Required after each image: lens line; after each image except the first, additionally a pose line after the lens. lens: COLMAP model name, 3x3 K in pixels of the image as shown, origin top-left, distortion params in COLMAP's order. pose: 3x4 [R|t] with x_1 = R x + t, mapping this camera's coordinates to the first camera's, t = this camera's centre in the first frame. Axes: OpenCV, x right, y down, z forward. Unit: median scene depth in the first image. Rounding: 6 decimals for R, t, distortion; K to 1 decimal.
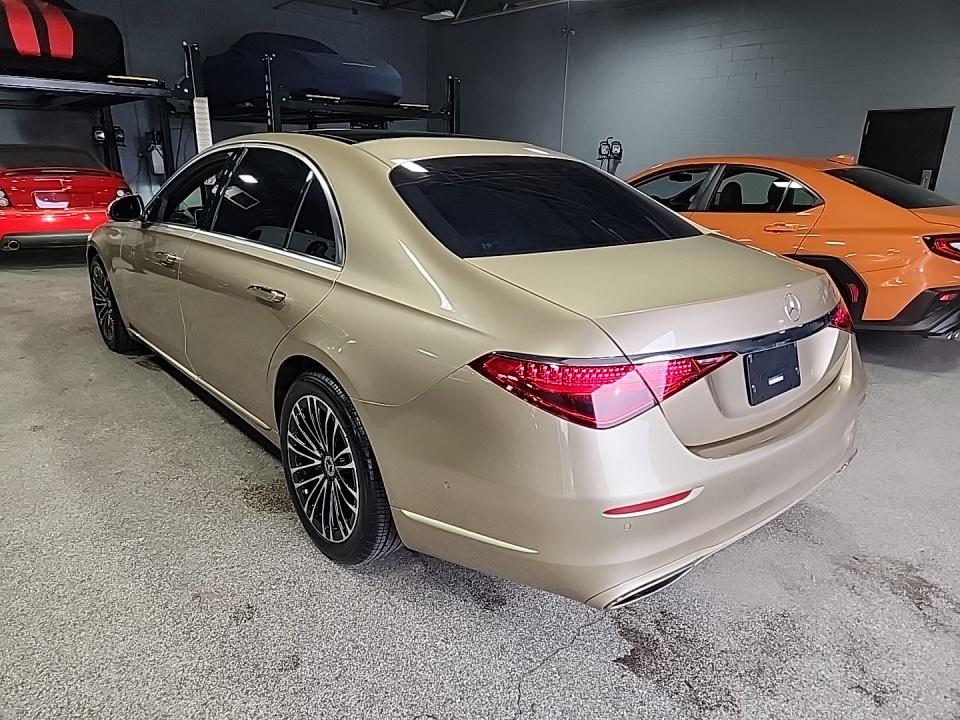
lens RADIAL K [[642.1, 0, 480.0], [0, 642.1, 360.0], [0, 0, 1]] dist [0.017615, -0.003923]
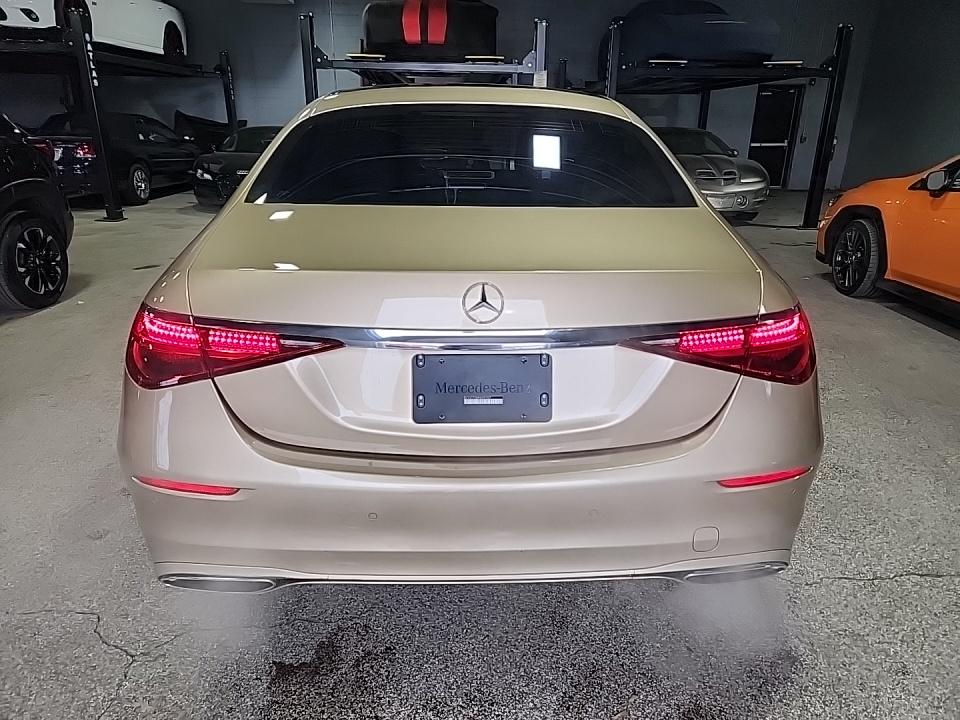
lens RADIAL K [[649.8, 0, 481.6], [0, 649.8, 346.4], [0, 0, 1]] dist [0.073717, -0.063198]
pose [[0.784388, 0.190594, -0.590263, 0.244019], [-0.184900, 0.980204, 0.070794, -0.022827], [0.592071, 0.053610, 0.804101, 0.110798]]
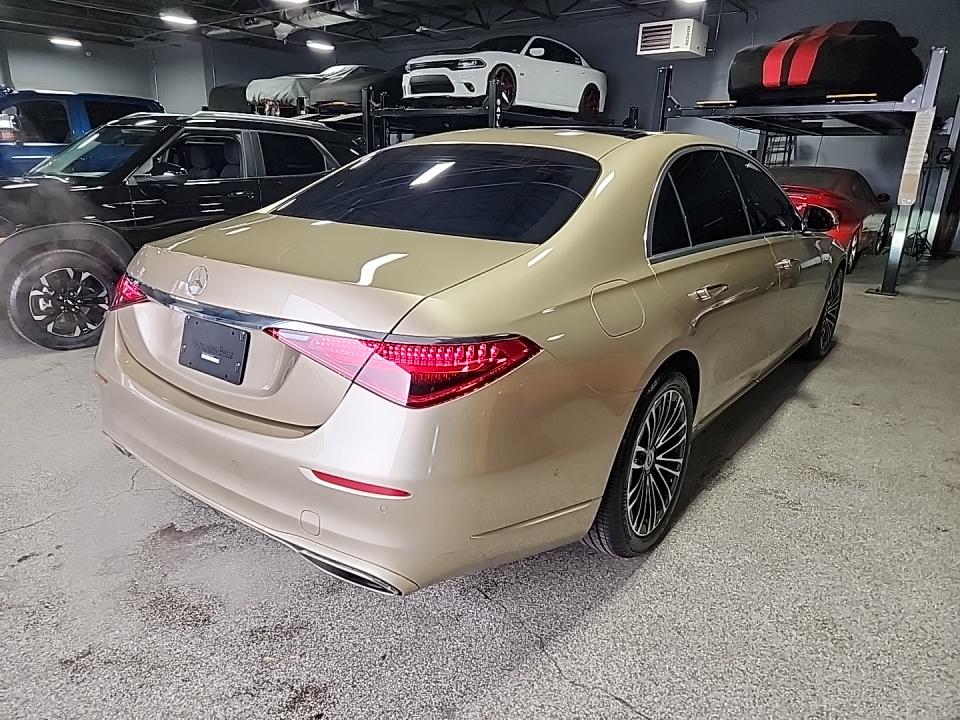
lens RADIAL K [[642.1, 0, 480.0], [0, 642.1, 360.0], [0, 0, 1]] dist [0.017615, -0.003923]
pose [[0.226751, 0.268777, -0.936132, 0.396686], [-0.309977, 0.931104, 0.192250, -0.075397], [0.923308, 0.246586, 0.294444, 0.298390]]
